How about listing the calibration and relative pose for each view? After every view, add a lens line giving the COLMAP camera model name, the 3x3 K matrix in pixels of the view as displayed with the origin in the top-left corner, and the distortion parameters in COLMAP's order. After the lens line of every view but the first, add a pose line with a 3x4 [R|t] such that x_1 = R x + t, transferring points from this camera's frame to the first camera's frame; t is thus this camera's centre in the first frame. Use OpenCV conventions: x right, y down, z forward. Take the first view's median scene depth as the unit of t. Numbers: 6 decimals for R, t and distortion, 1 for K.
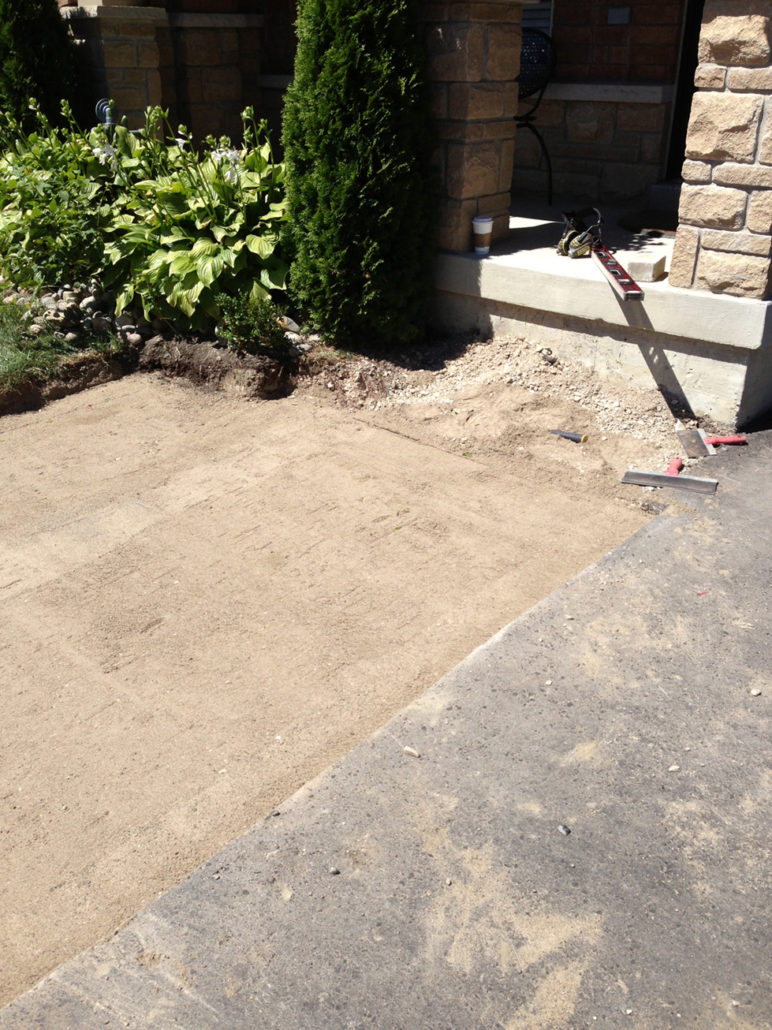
lens RADIAL K [[930.7, 0, 386.0], [0, 930.7, 515.0], [0, 0, 1]] dist [0.174623, -0.284097]
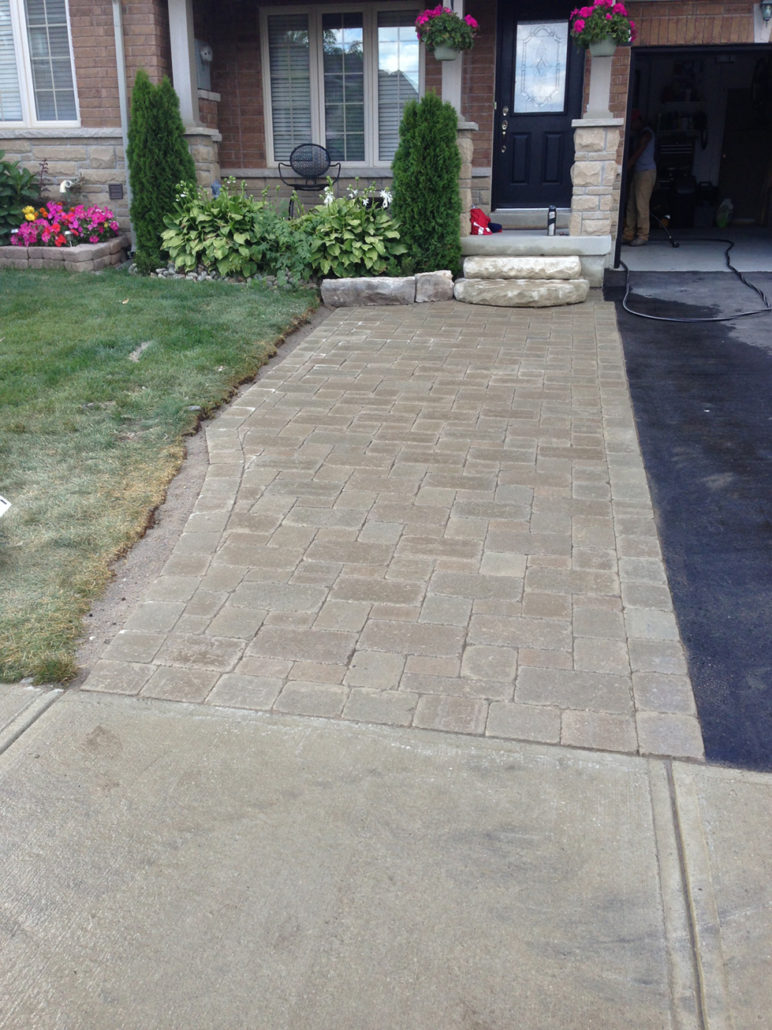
lens RADIAL K [[930.7, 0, 386.0], [0, 930.7, 515.0], [0, 0, 1]] dist [0.174623, -0.284097]
pose [[0.846079, -0.191976, 0.497288, -1.604048], [0.240367, 0.970070, -0.034465, 0.476990], [-0.475788, 0.148692, 0.866901, -0.908524]]
